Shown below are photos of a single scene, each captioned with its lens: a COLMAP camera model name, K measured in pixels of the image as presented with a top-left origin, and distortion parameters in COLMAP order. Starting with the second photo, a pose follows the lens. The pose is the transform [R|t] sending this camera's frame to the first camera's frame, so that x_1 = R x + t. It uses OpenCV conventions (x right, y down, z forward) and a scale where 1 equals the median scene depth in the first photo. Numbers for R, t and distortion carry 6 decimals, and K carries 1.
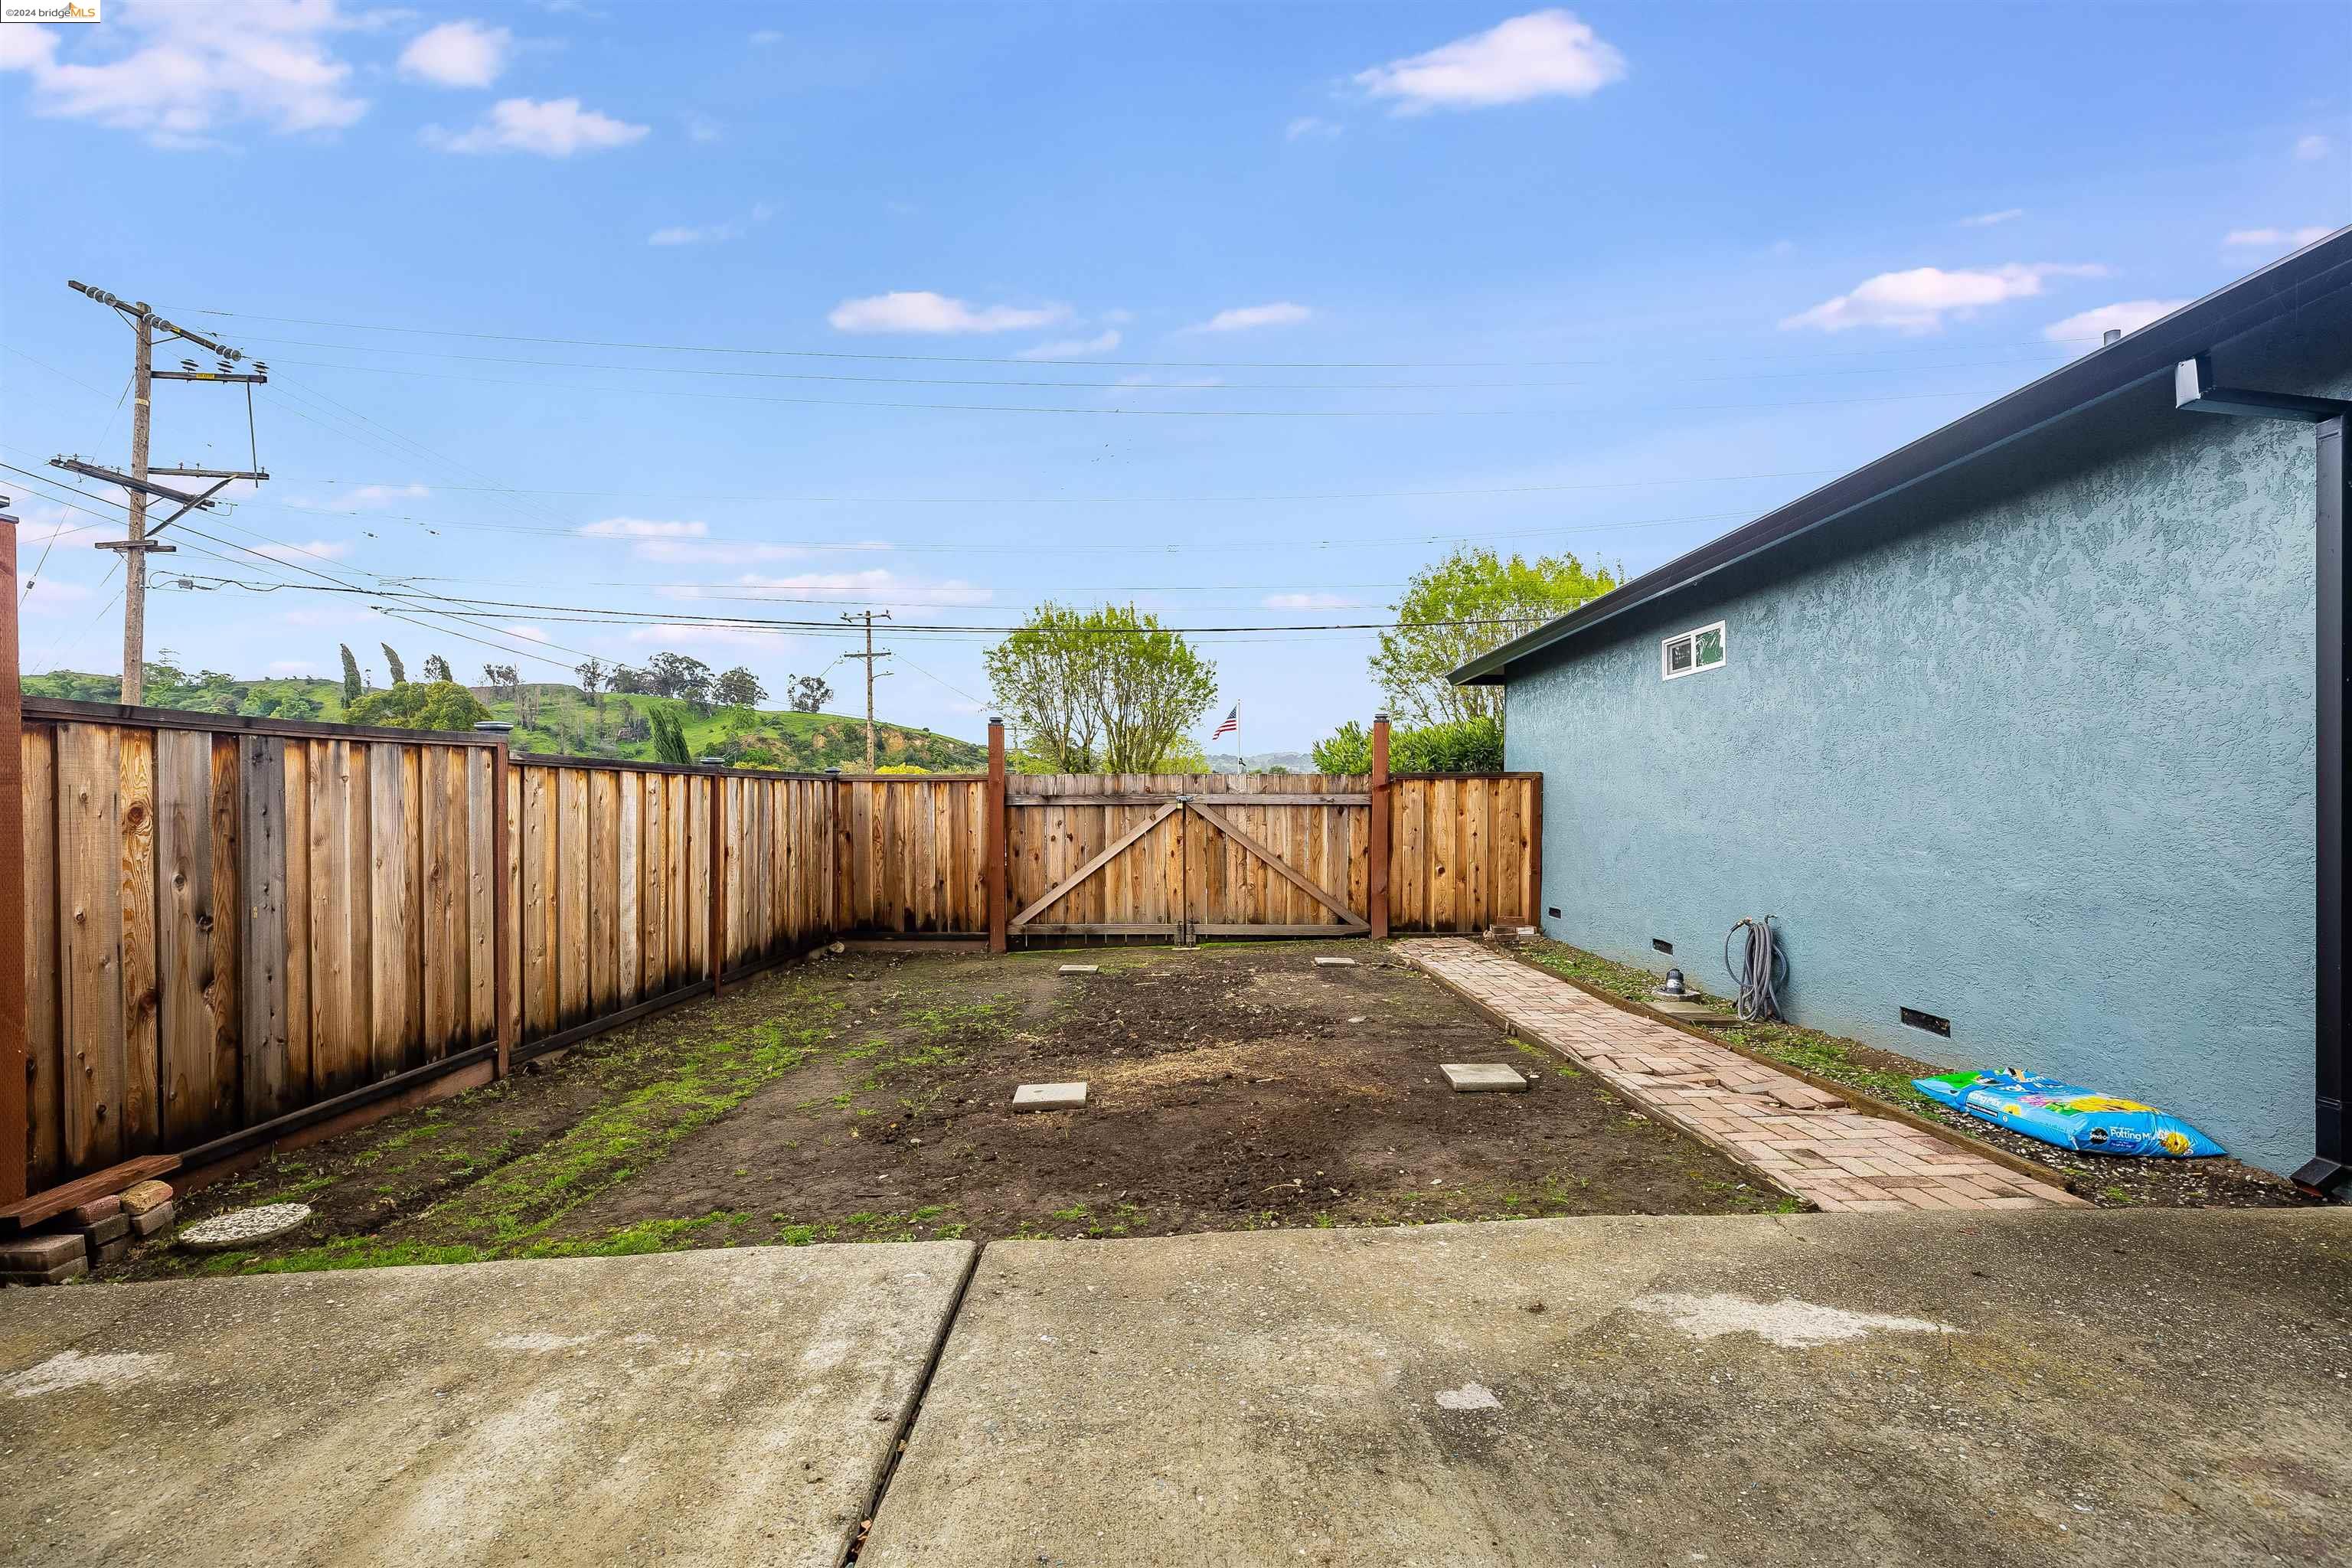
lens RADIAL K [[1068.0, 0, 1167.3], [0, 1068.0, 796.8], [0, 0, 1]] dist [-0.034160, 0.015925]
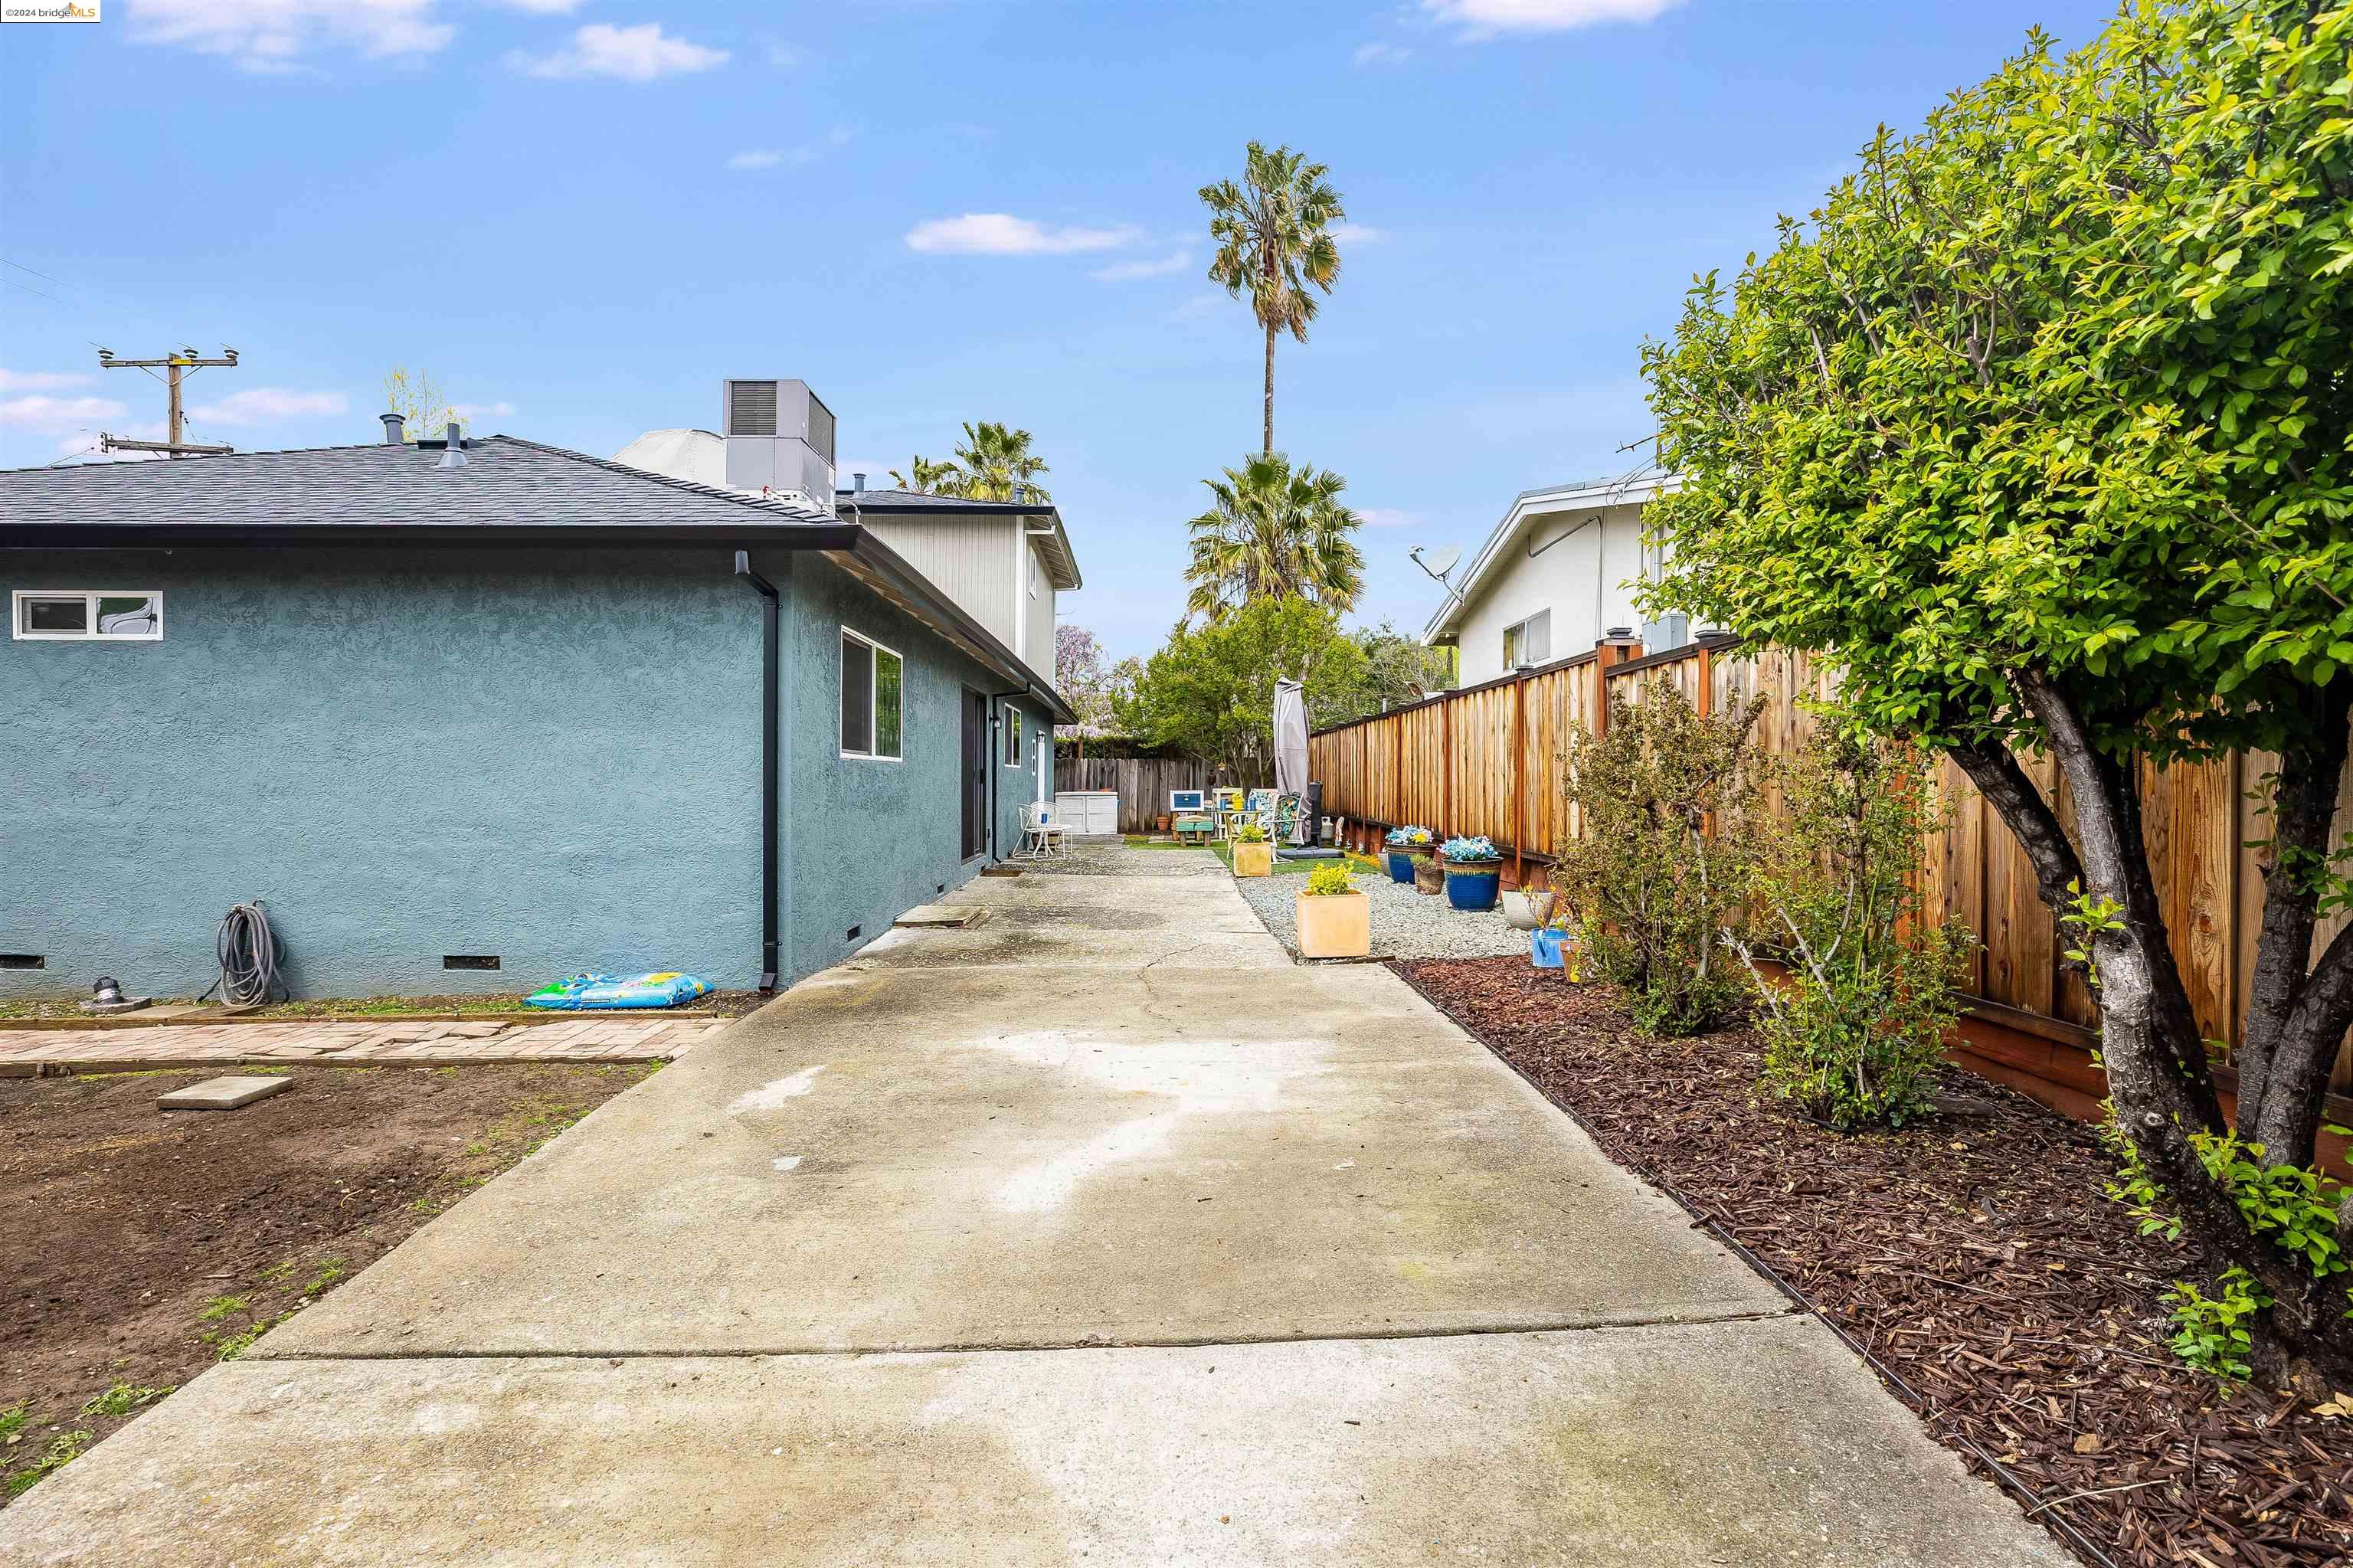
lens RADIAL K [[1101.3, 0, 1178.0], [0, 1101.3, 797.9], [0, 0, 1]] dist [-0.047472, 0.015963]
pose [[-0.038817, -0.013655, 0.999153, -0.415831], [-0.011346, 0.999848, 0.013224, -0.008311], [-0.999182, -0.010823, -0.038966, 0.135116]]
